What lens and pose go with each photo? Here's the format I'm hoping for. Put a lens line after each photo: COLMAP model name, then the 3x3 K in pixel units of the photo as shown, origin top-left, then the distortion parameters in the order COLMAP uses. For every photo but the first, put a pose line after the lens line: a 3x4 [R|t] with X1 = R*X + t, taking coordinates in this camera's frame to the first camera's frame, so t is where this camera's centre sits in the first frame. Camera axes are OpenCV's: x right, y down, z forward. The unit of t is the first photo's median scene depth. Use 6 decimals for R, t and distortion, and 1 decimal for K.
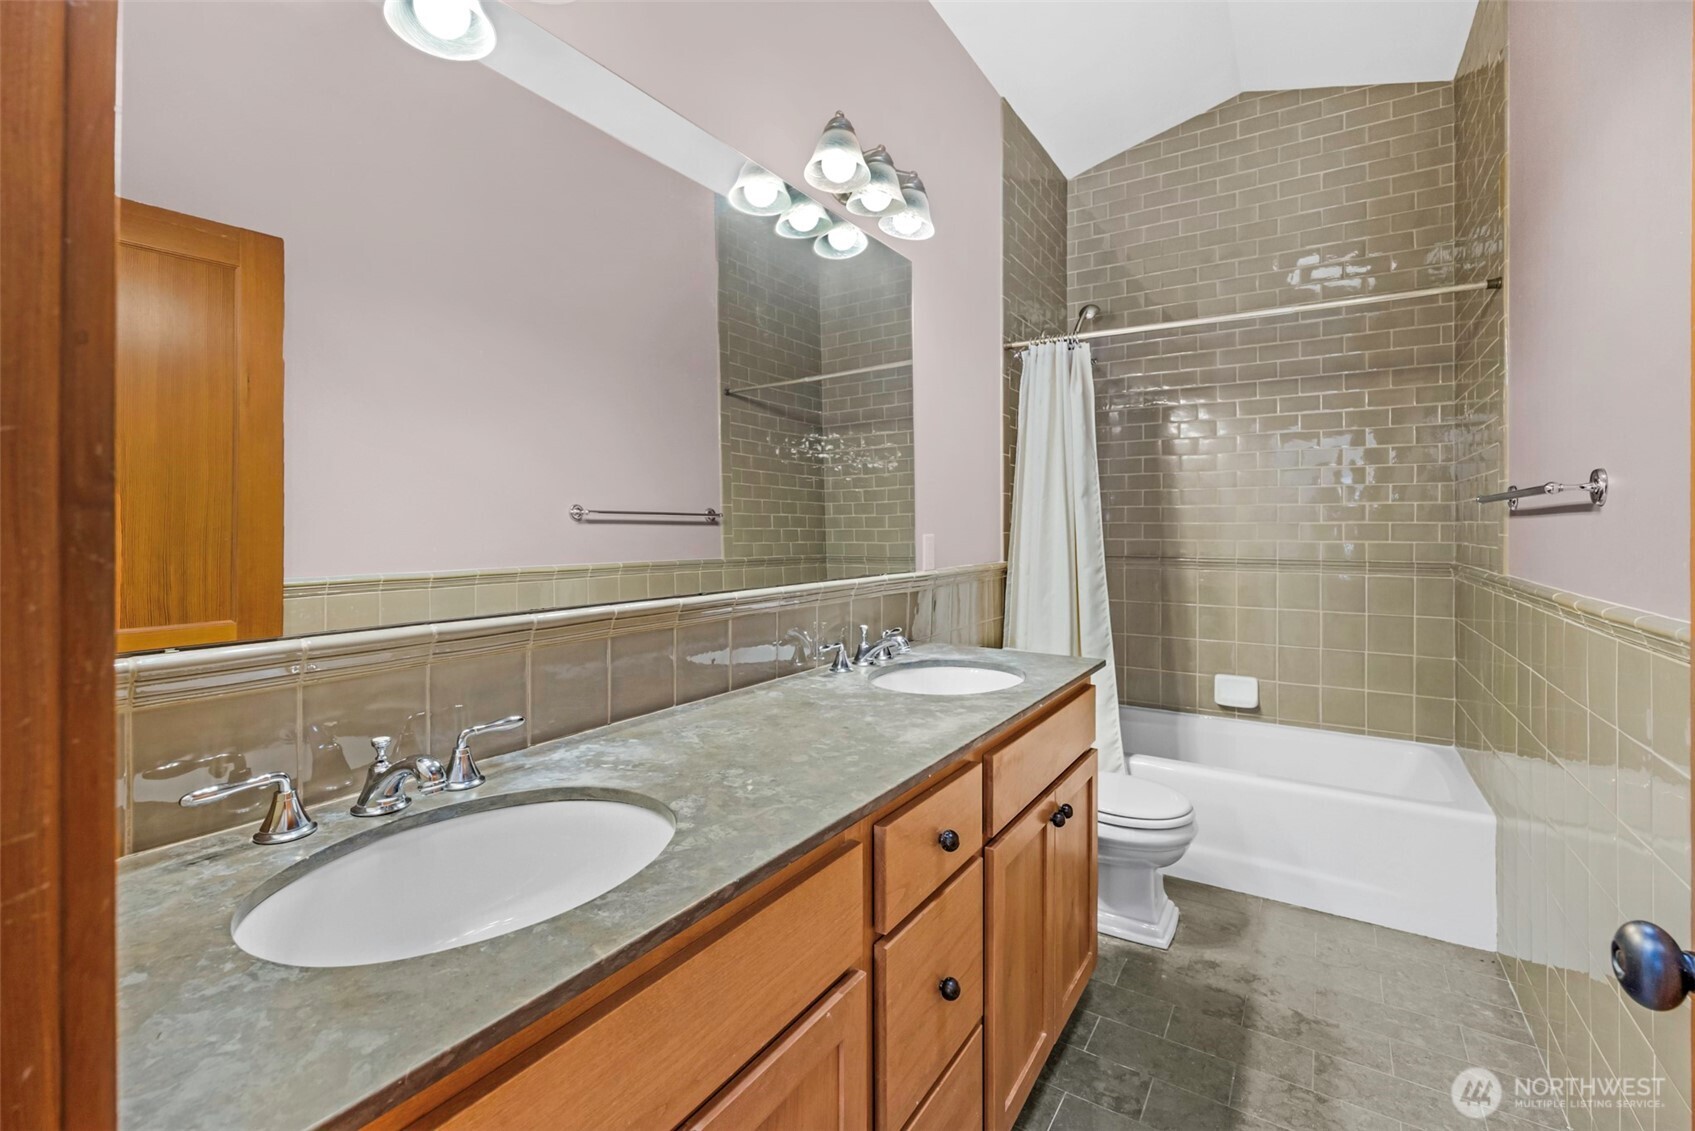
lens RADIAL K [[736.6, 0, 895.4], [0, 736.6, 534.0], [0, 0, 1]] dist [-0.009482, 0.000162]
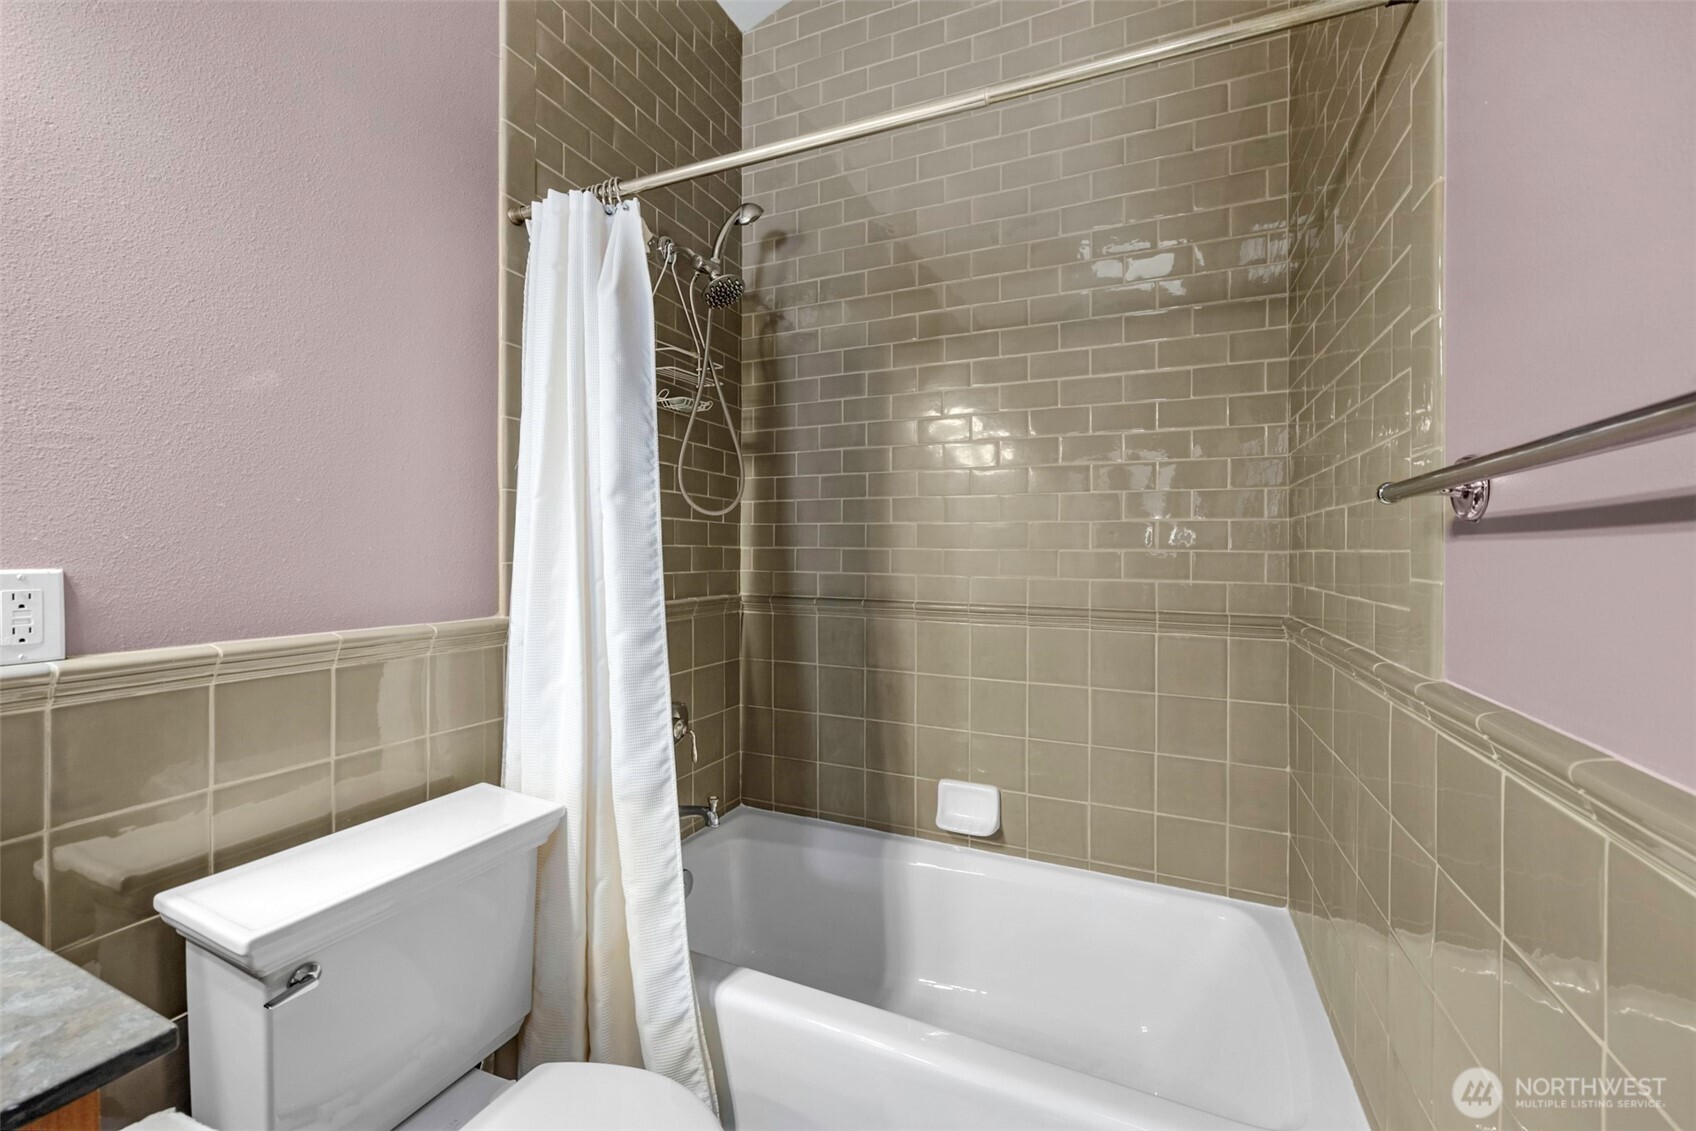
lens RADIAL K [[660.4, 0, 849.7], [0, 660.4, 559.8], [0, 0, 1]] dist [0.005808, -0.001267]
pose [[0.995761, 0.008582, 0.091575, 0.318686], [-0.008456, 0.999963, -0.001757, -0.004128], [-0.091587, 0.000975, 0.995797, 0.445126]]
